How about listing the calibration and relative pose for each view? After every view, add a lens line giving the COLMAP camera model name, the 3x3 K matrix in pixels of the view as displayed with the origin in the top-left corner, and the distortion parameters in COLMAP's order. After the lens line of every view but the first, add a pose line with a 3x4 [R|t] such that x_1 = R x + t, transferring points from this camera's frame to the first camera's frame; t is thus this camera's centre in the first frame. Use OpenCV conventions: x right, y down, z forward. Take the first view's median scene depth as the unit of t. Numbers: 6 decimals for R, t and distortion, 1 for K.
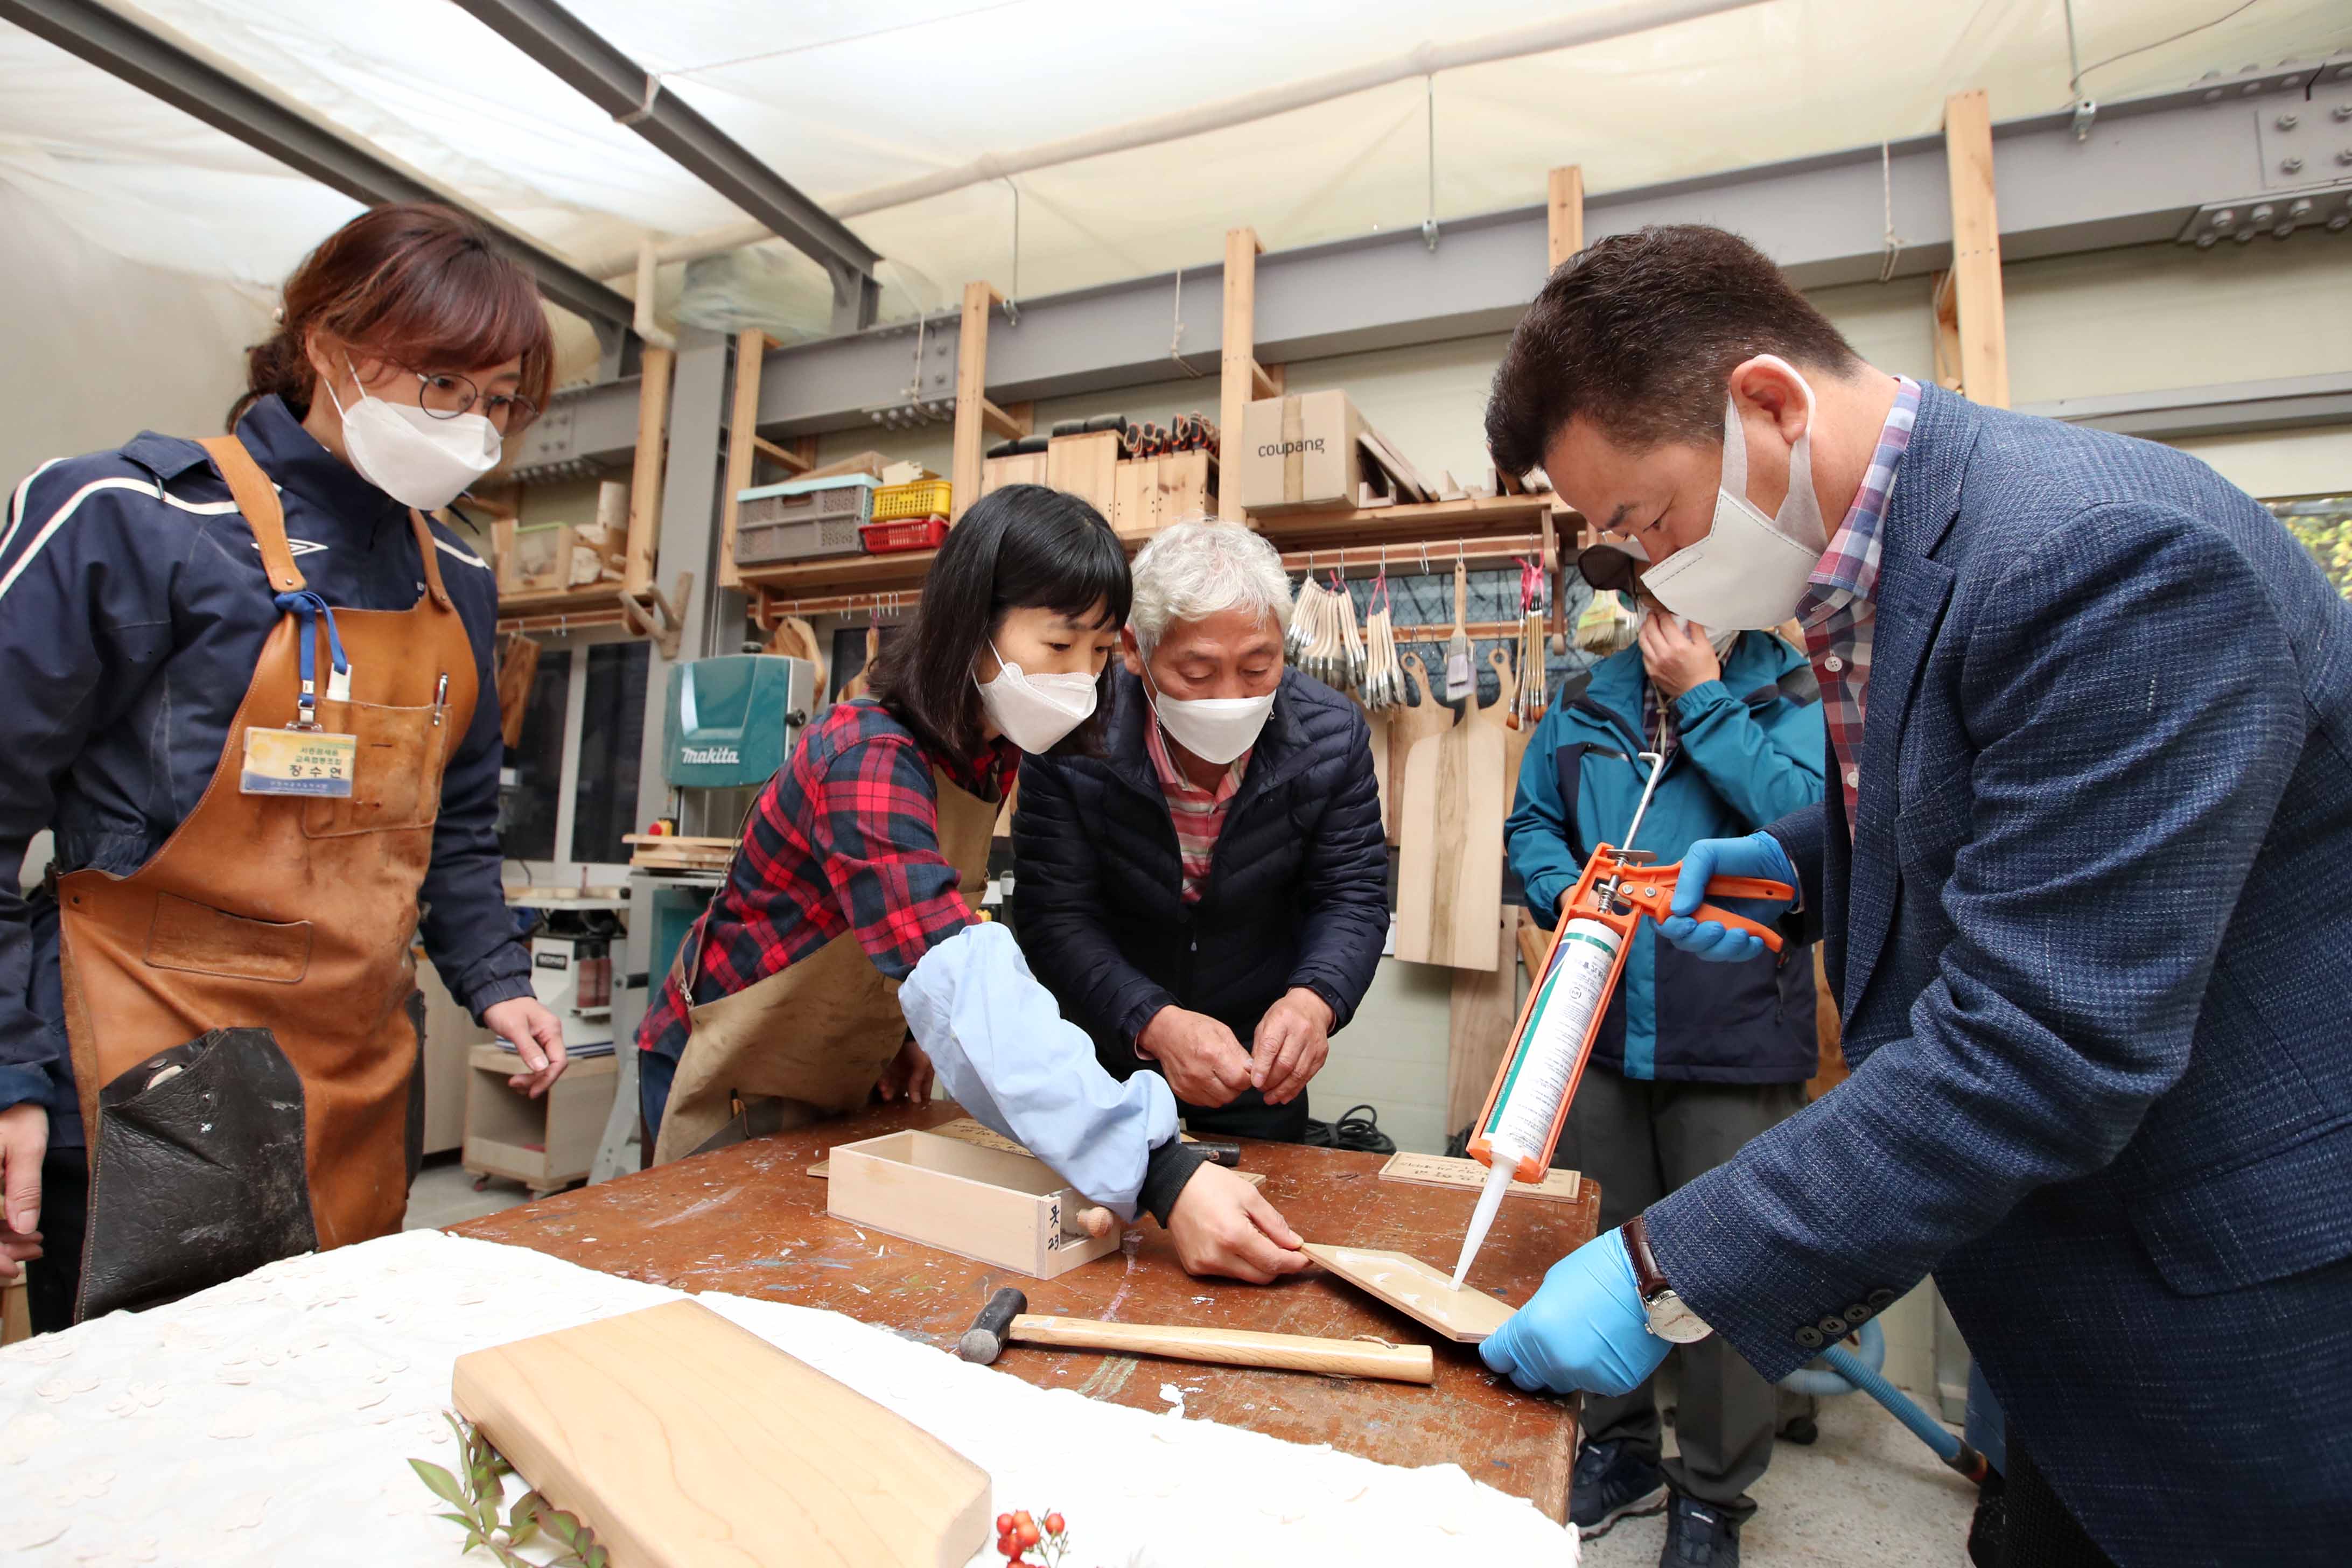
lens RADIAL K [[1166.4, 0, 1185.3], [0, 1166.4, 768.1], [0, 0, 1]] dist [-0.064352, 0.030142]
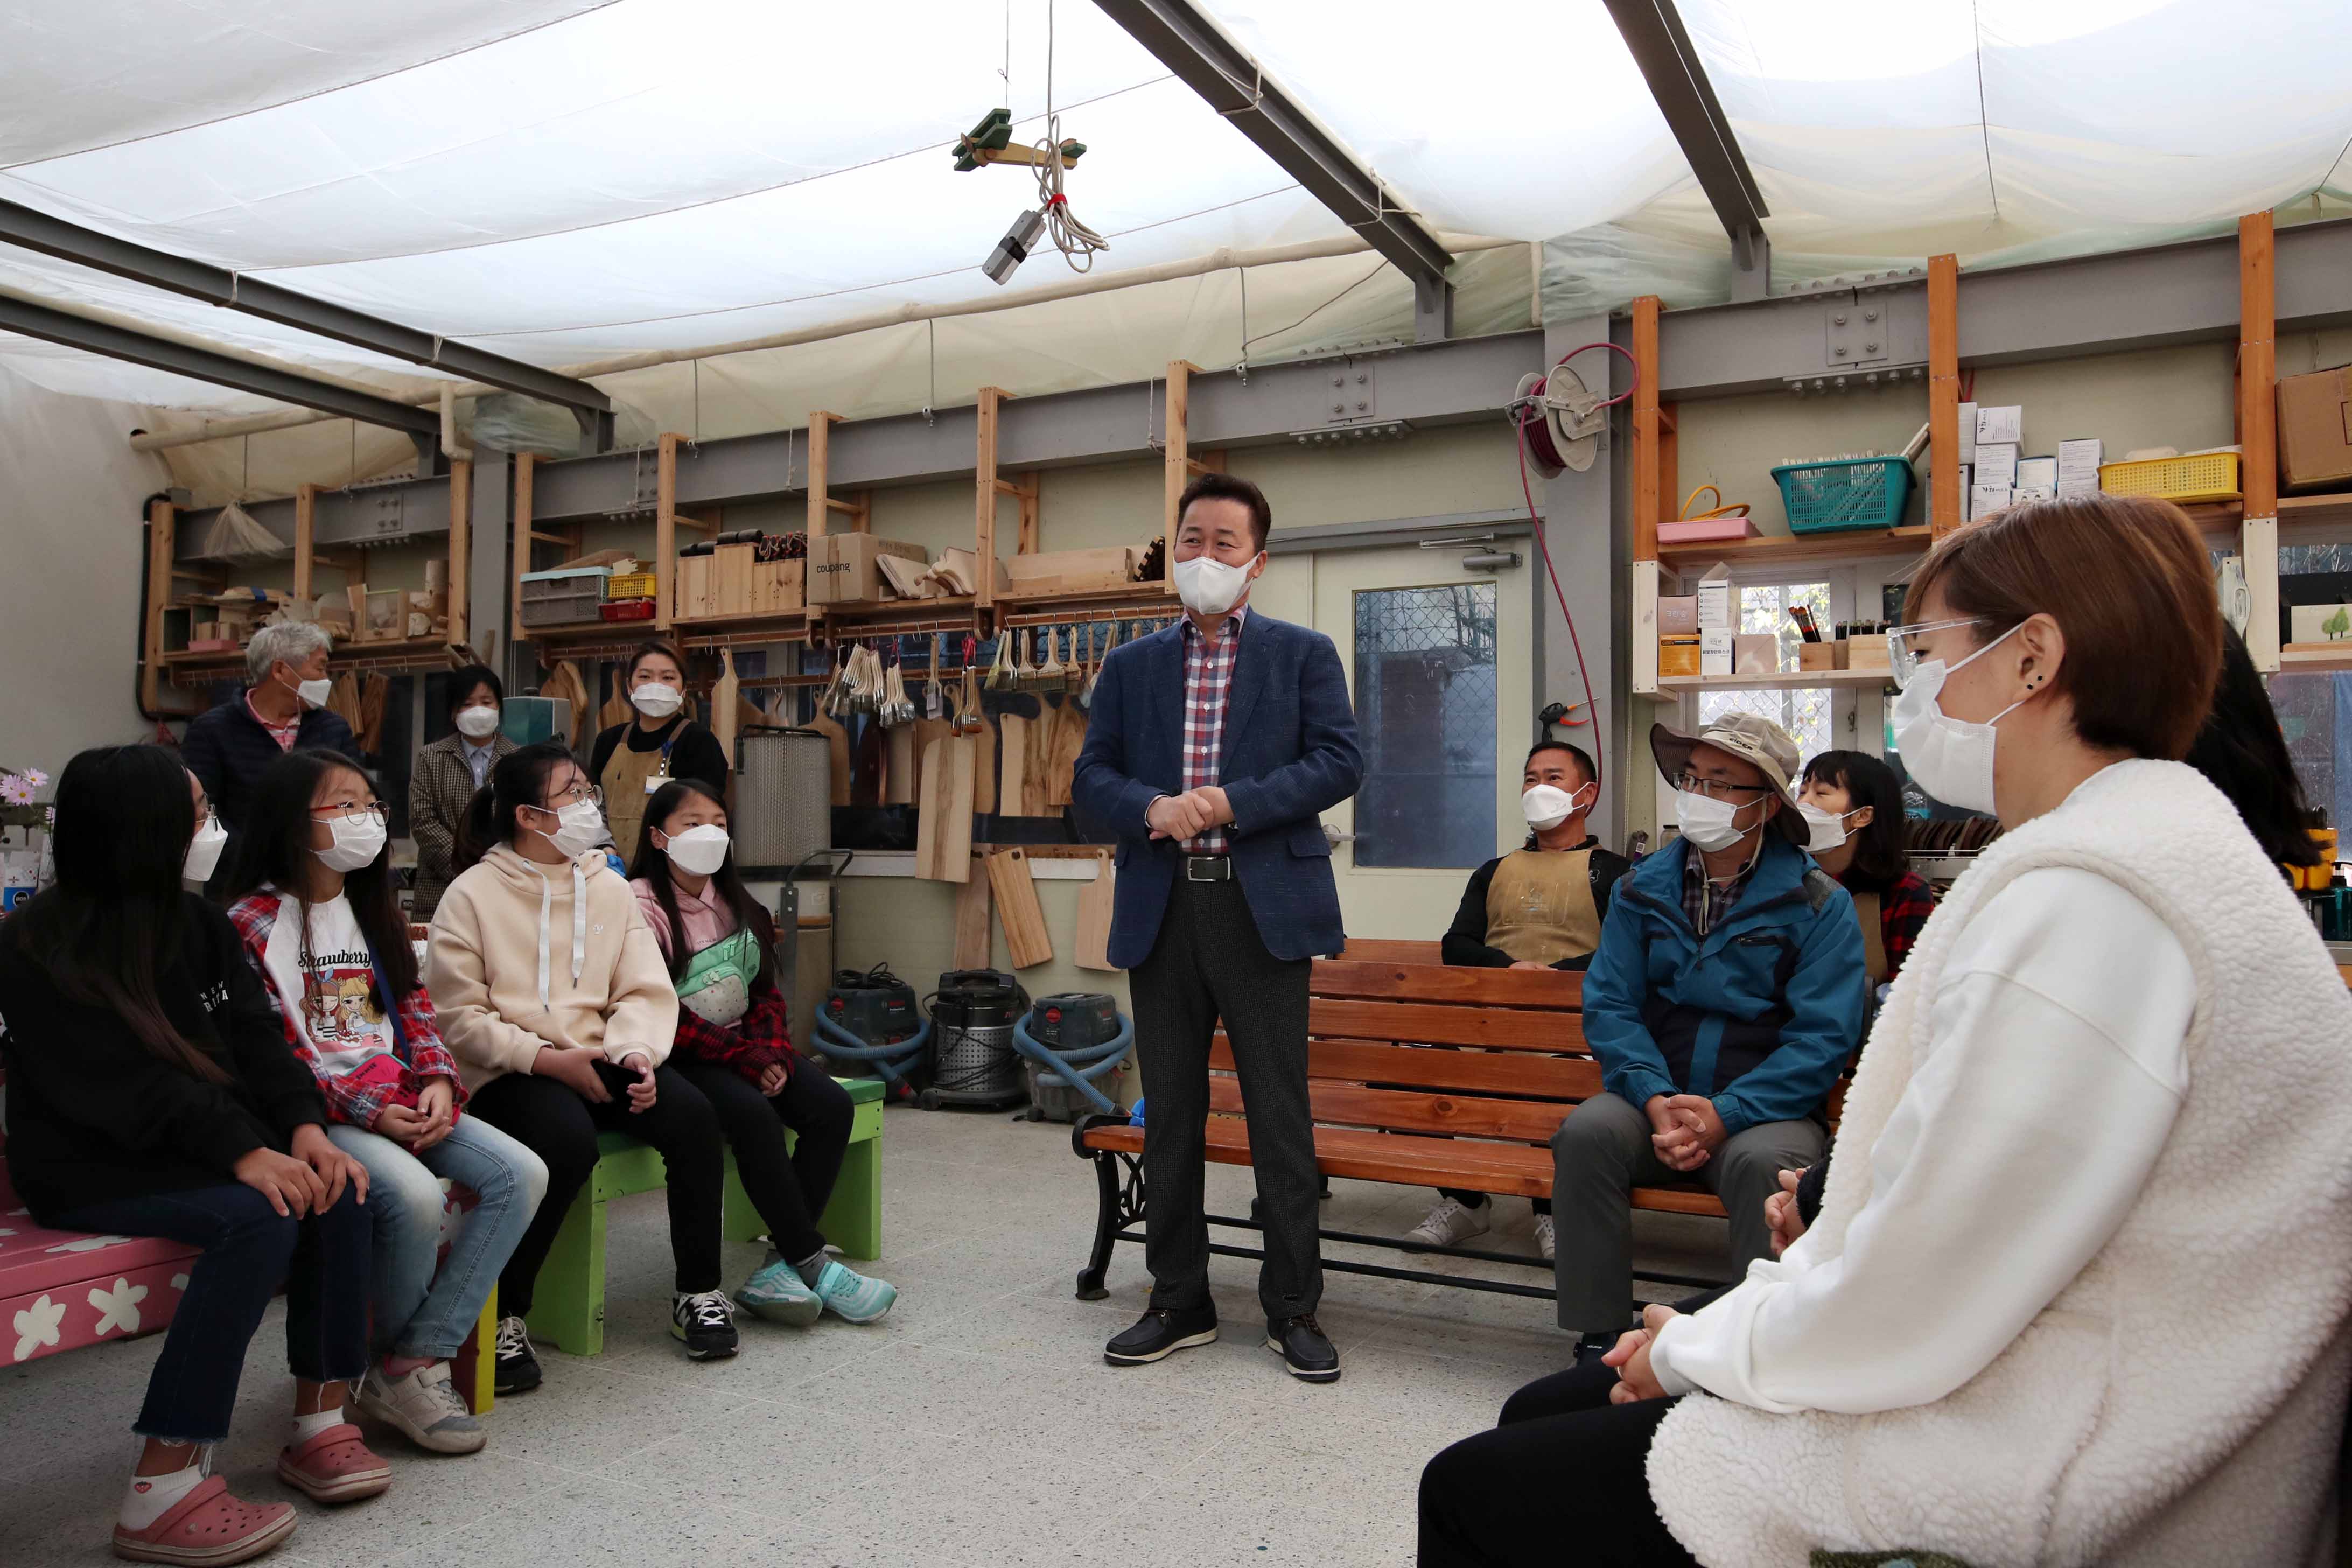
lens RADIAL K [[1716.3, 0, 1186.3], [0, 1716.3, 780.4], [0, 0, 1]] dist [-0.037497, 0.071772]
pose [[0.997031, -0.032001, -0.070042, 0.581578], [0.035658, 0.998031, 0.051597, -0.066000], [0.068253, -0.053941, 0.996209, -1.080609]]
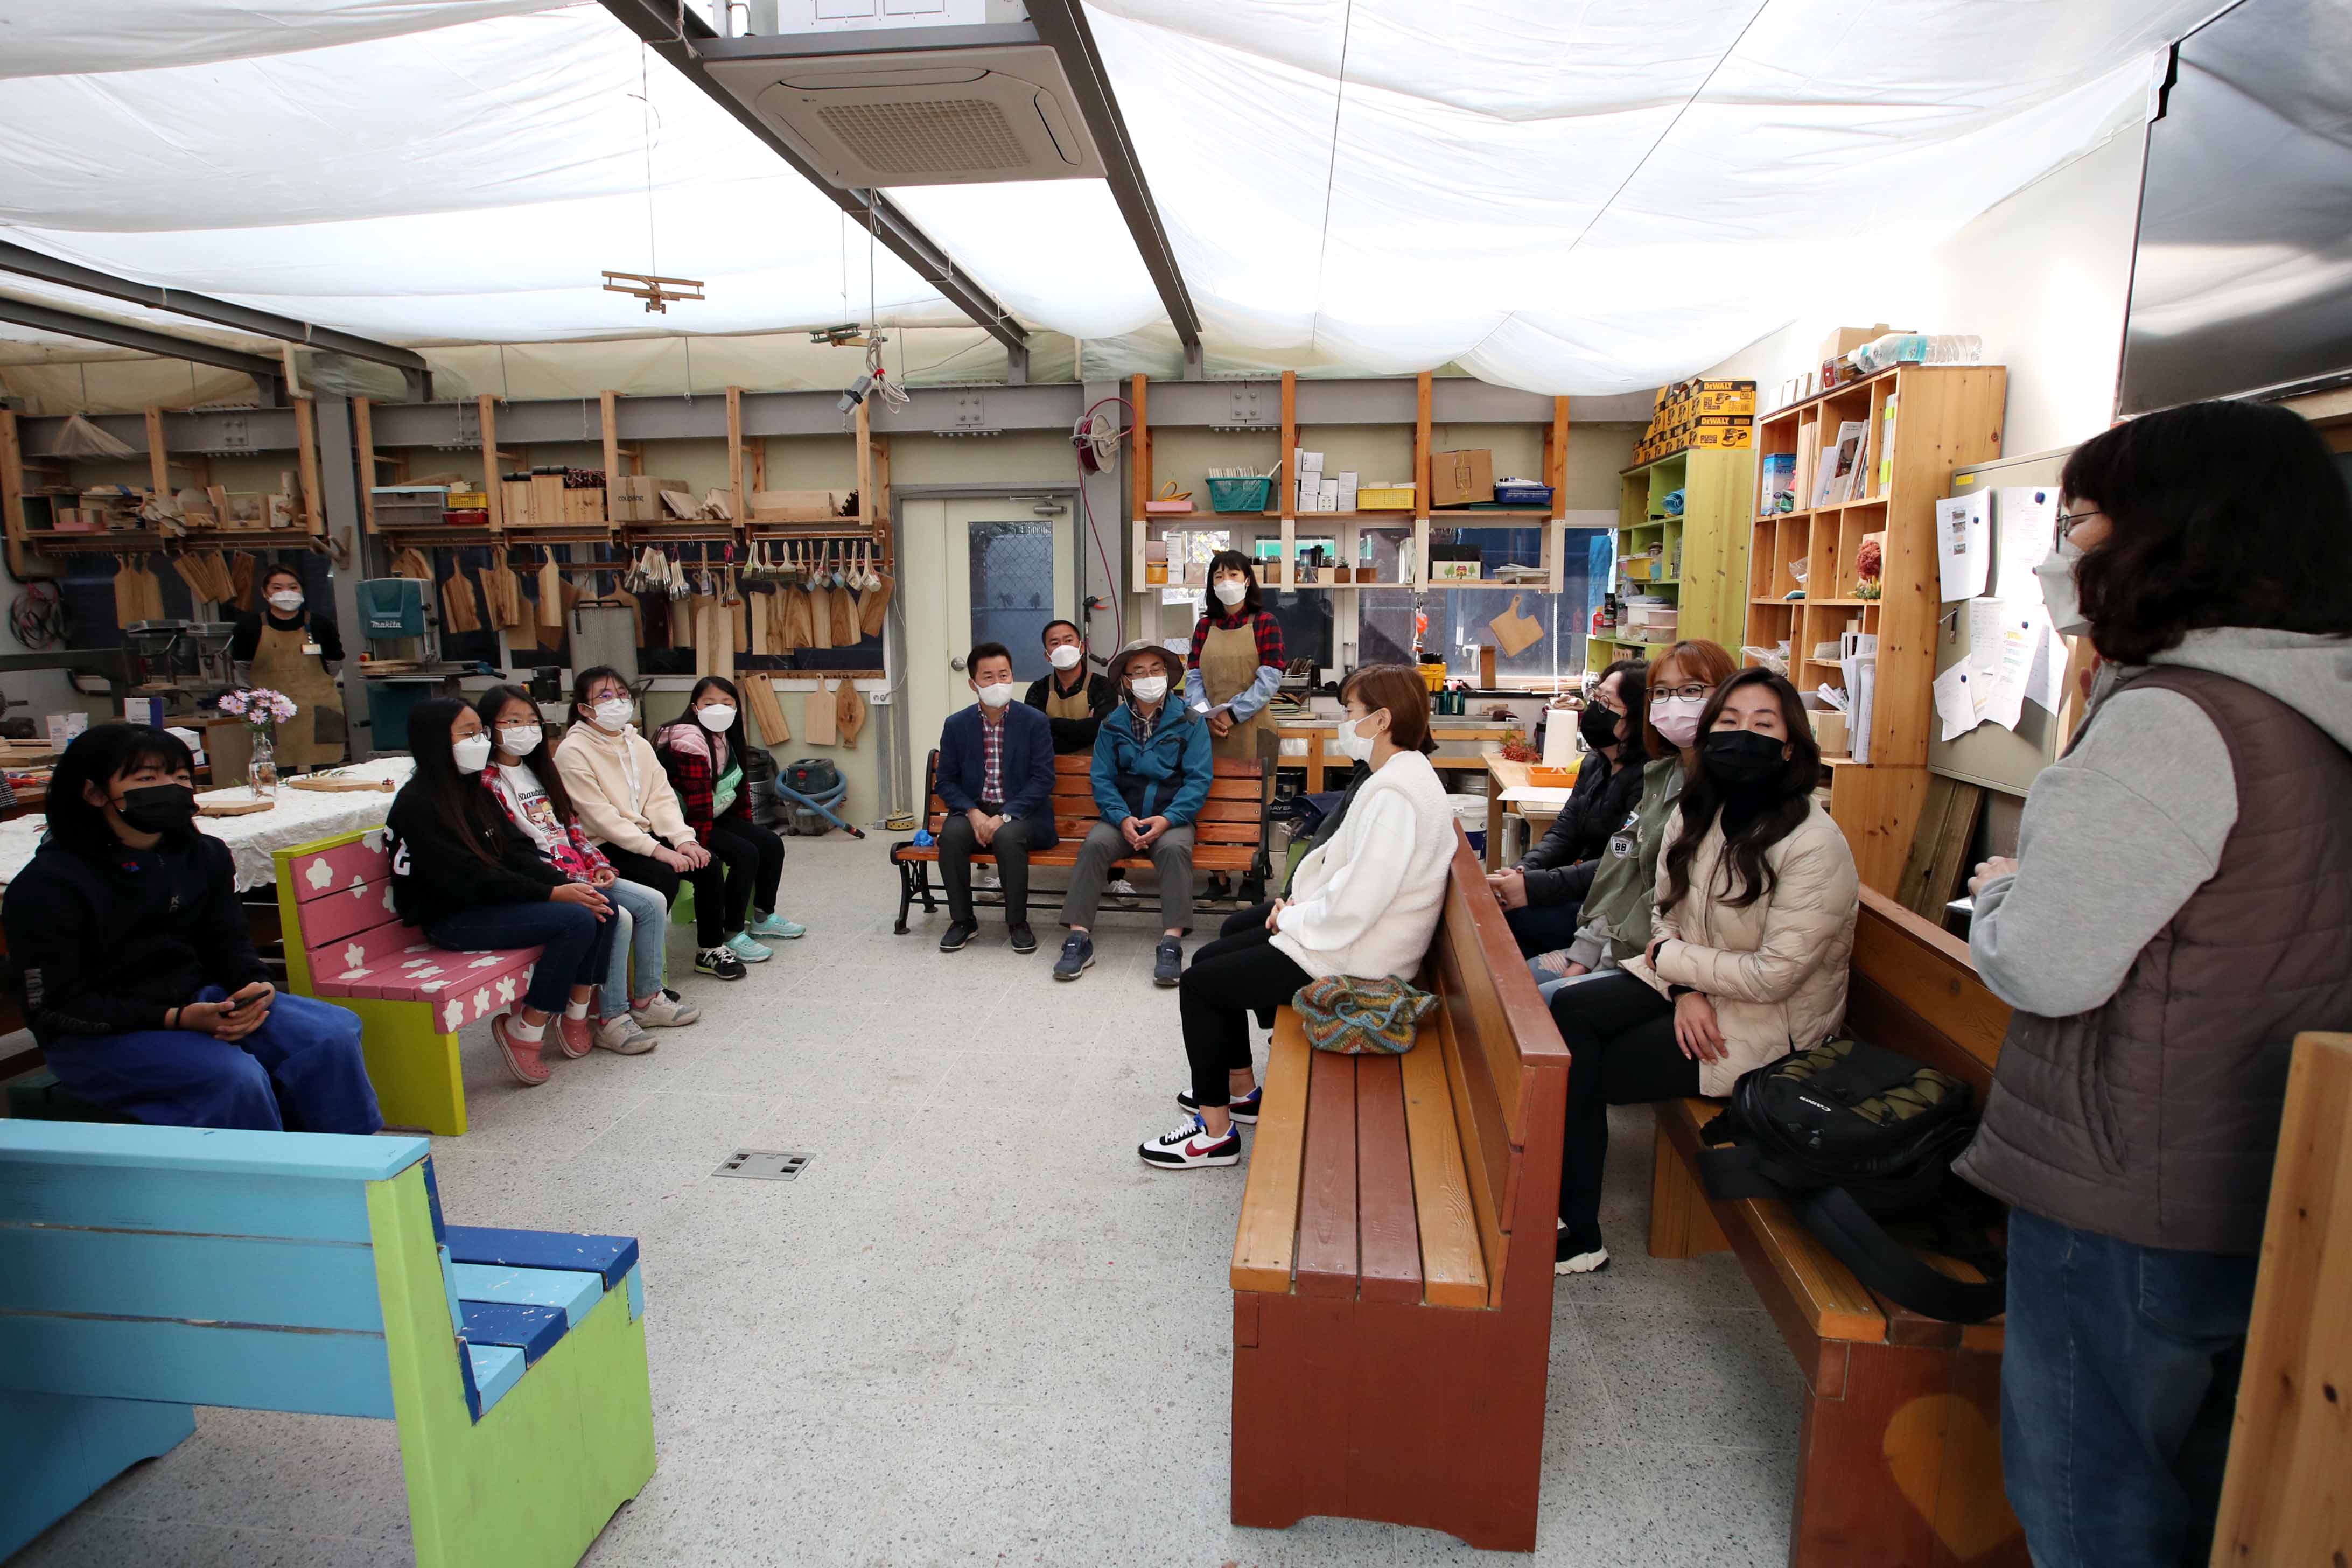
lens RADIAL K [[1166.4, 0, 1185.3], [0, 1166.4, 768.1], [0, 0, 1]] dist [-0.064352, 0.030142]
pose [[0.952400, -0.080667, 0.293985, 0.359528], [0.007807, 0.970493, 0.241004, -0.233827], [-0.304751, -0.227237, 0.924927, -1.431147]]
